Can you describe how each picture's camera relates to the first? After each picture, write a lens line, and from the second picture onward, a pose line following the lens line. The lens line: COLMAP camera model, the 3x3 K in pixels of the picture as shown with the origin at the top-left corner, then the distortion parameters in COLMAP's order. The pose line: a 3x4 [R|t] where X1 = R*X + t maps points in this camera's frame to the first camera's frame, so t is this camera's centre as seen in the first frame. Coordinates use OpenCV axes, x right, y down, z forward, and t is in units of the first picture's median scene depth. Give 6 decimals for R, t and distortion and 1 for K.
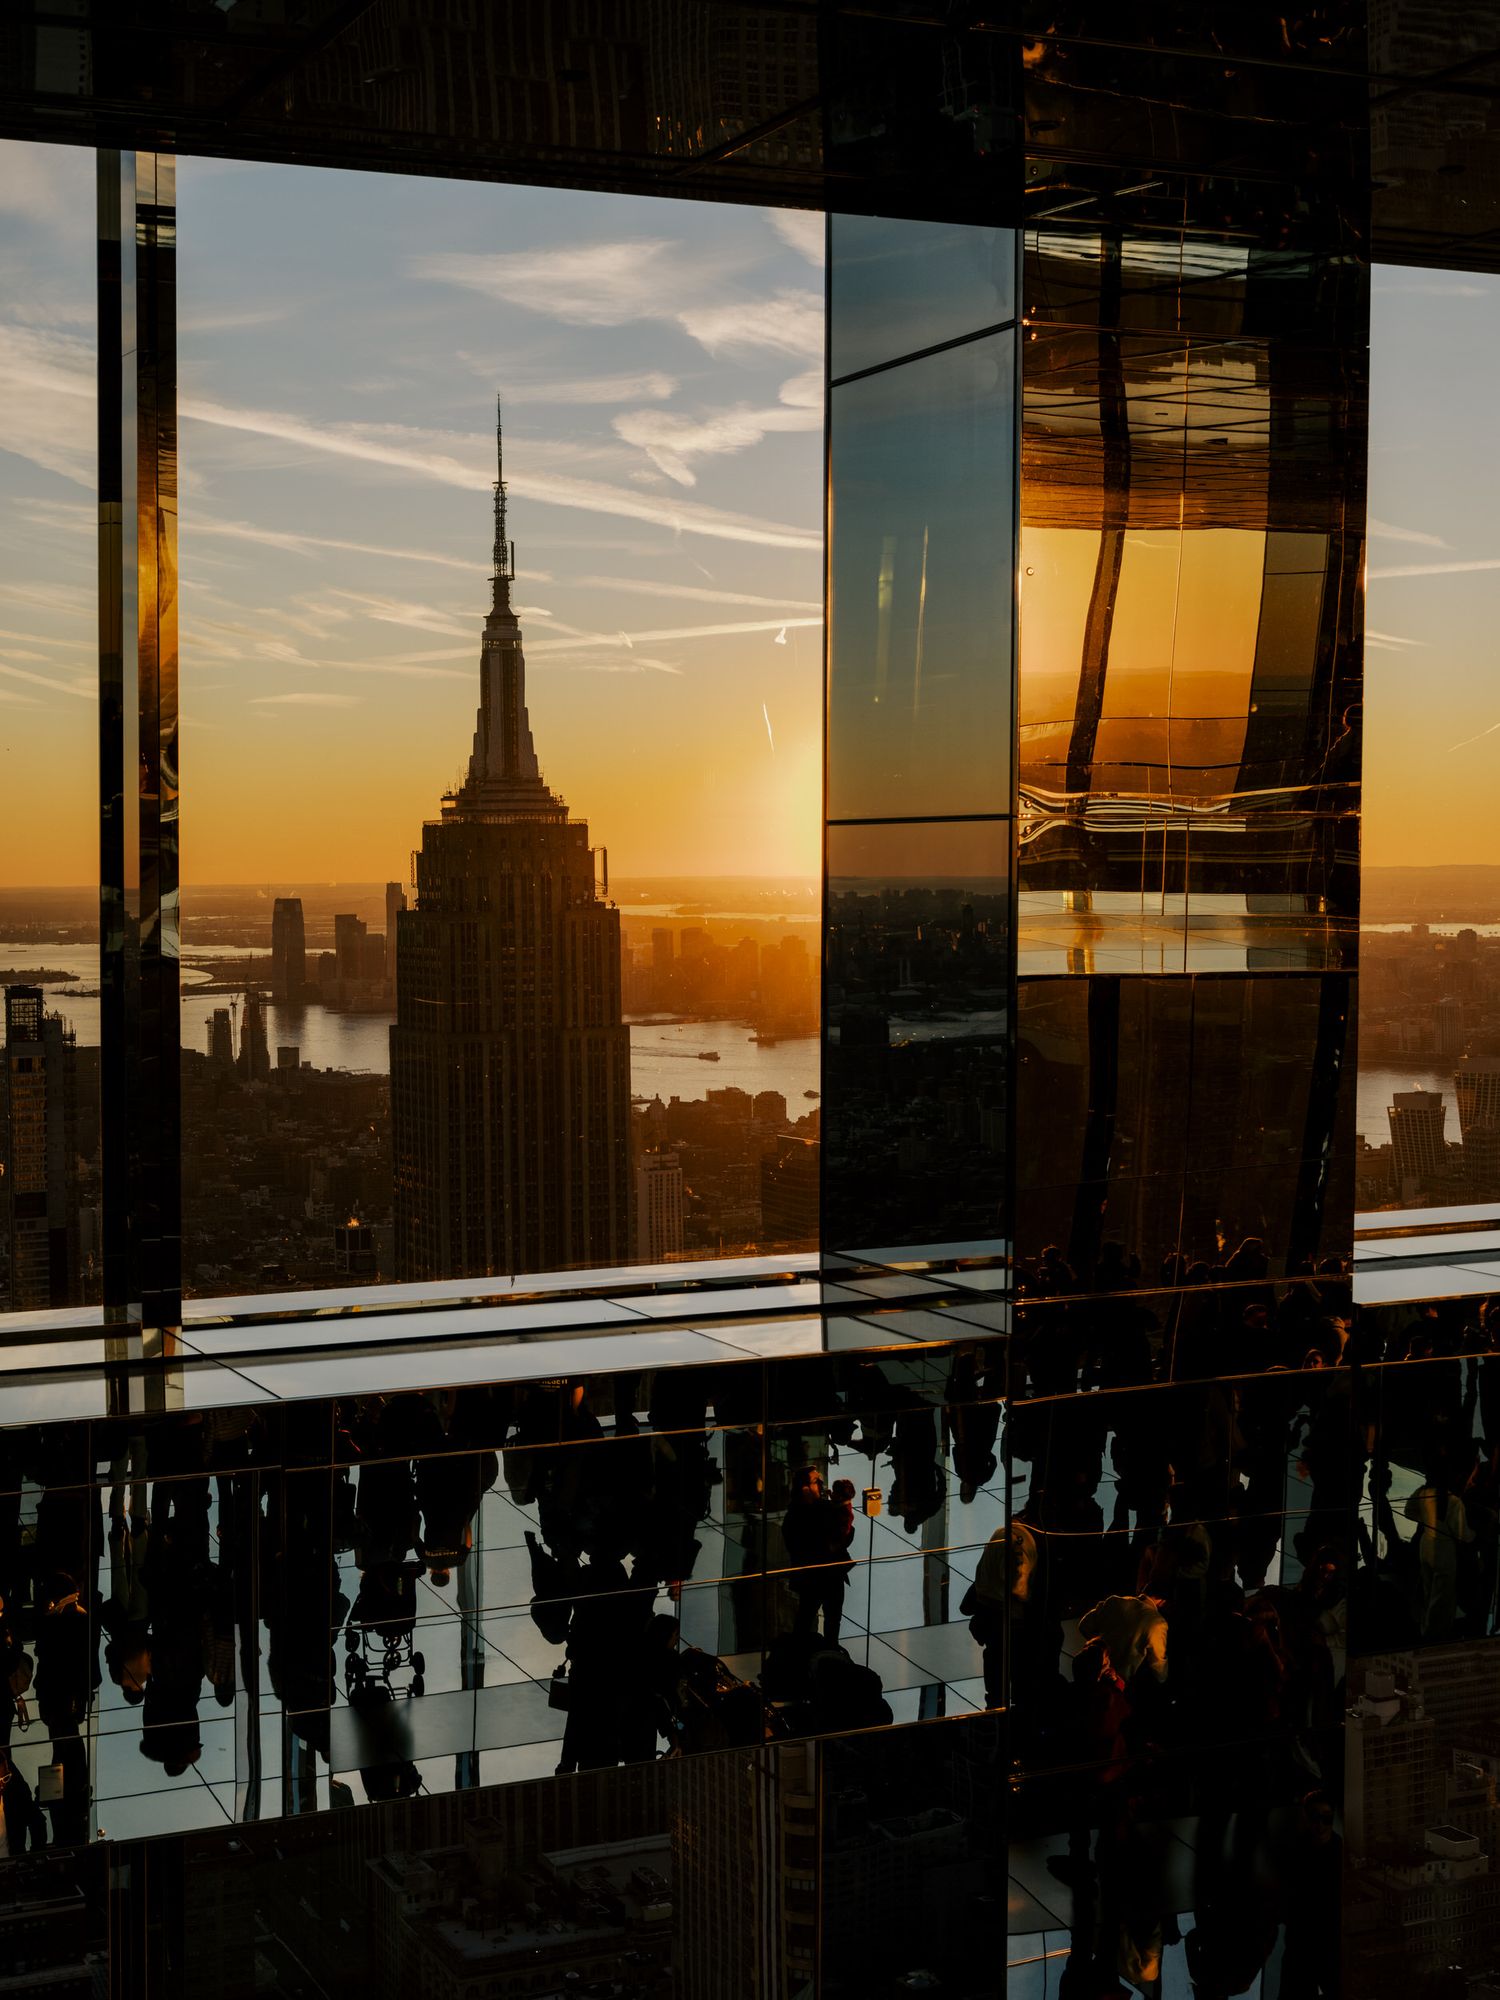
lens RADIAL K [[2917.9, 0, 750.0], [0, 2917.9, 1000.0], [0, 0, 1]] dist [0.022570, 0.013980]
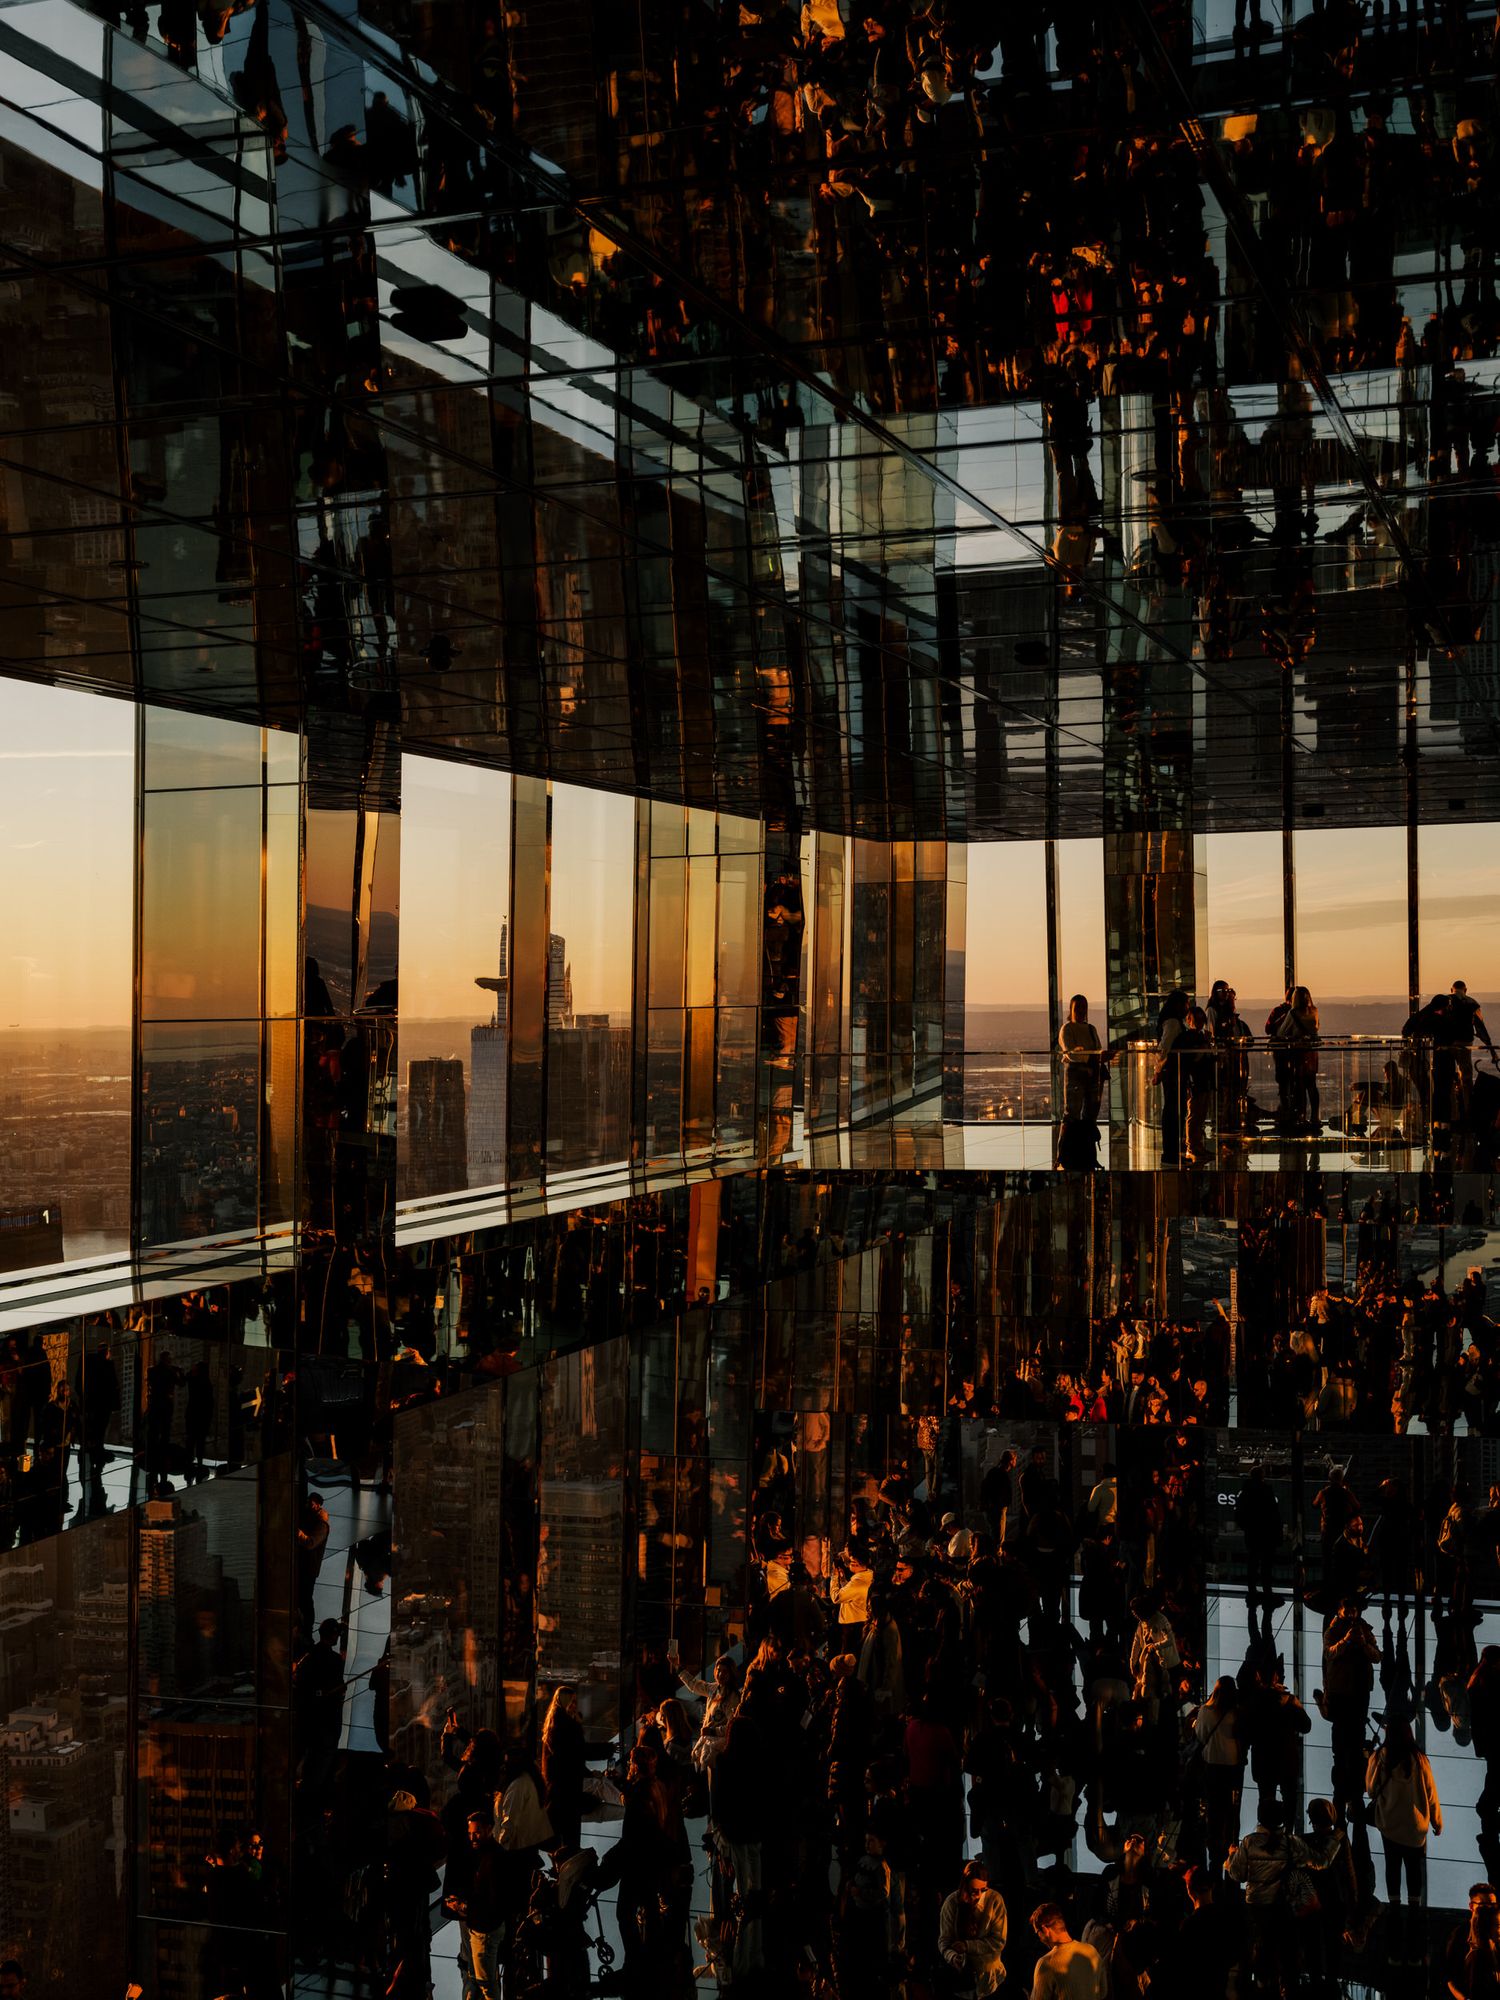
lens RADIAL K [[2917.9, 0, 750.0], [0, 2917.9, 1000.0], [0, 0, 1]] dist [0.022570, 0.013980]
pose [[0.666445, -0.007967, 0.745511, -1.173294], [0.060222, 0.997251, -0.043178, 0.034208], [-0.743118, 0.073672, 0.665093, -0.579632]]
